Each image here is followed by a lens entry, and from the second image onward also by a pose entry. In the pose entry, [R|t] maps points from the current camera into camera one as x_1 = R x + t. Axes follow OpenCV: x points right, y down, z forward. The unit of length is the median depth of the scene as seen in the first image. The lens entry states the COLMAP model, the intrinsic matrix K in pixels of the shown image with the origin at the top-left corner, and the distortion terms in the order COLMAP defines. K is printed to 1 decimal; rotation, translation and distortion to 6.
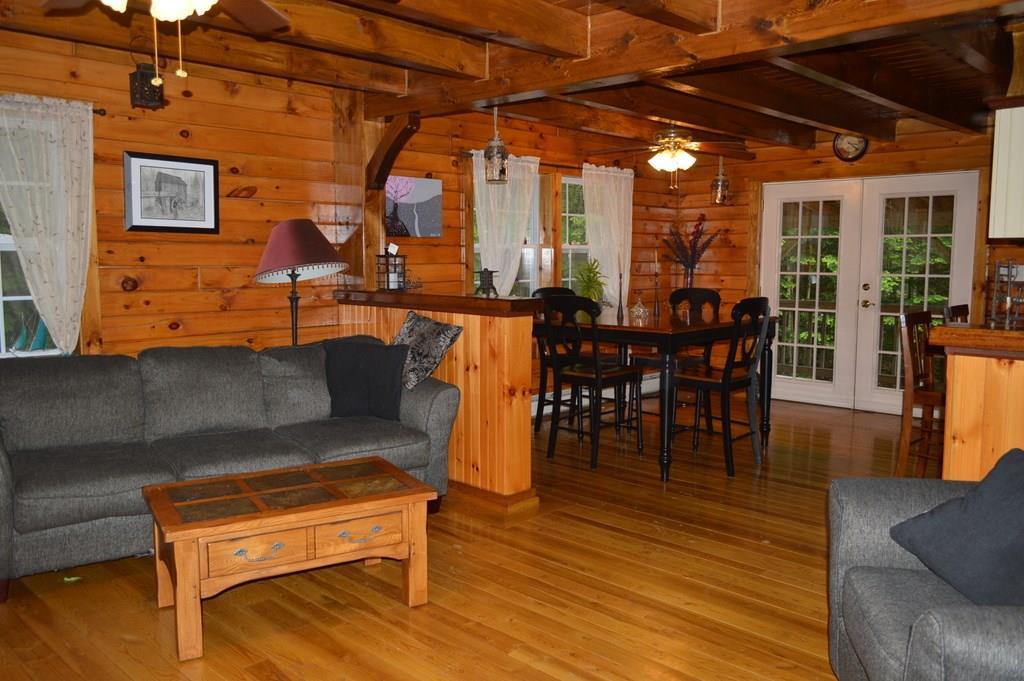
lens RADIAL K [[809.5, 0, 512.0], [0, 809.5, 340.5], [0, 0, 1]] dist [-0.007376, 0.003587]
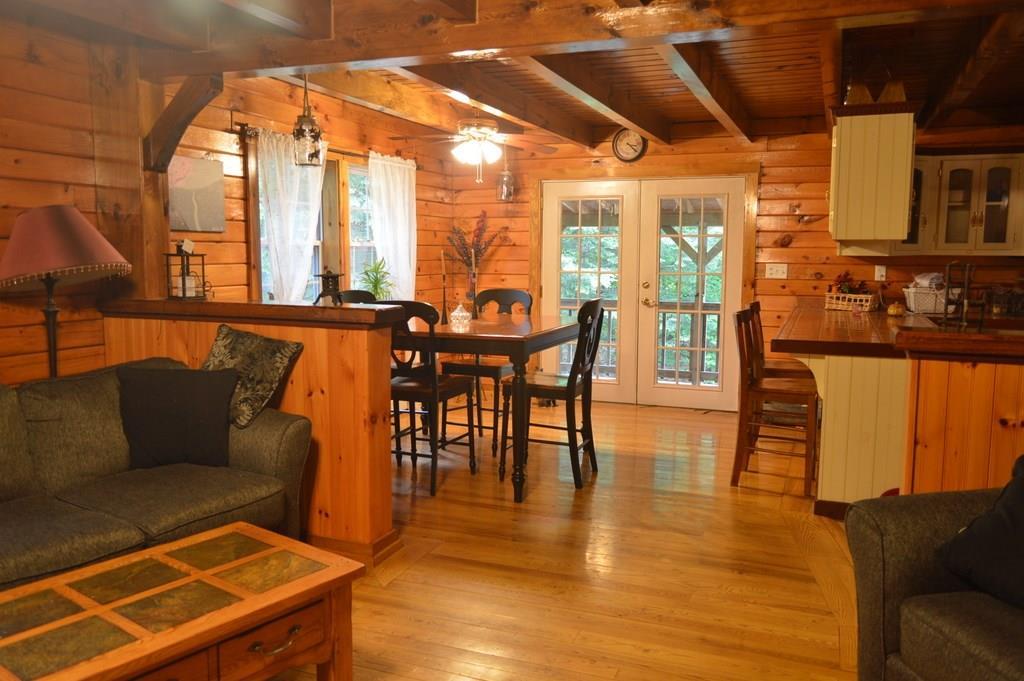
lens RADIAL K [[809.5, 0, 512.0], [0, 809.5, 340.5], [0, 0, 1]] dist [-0.007376, 0.003587]
pose [[0.925854, -0.037562, 0.376011, -0.154304], [0.035928, 0.999290, 0.011357, -0.018867], [-0.376170, 0.002994, 0.926546, 0.151401]]
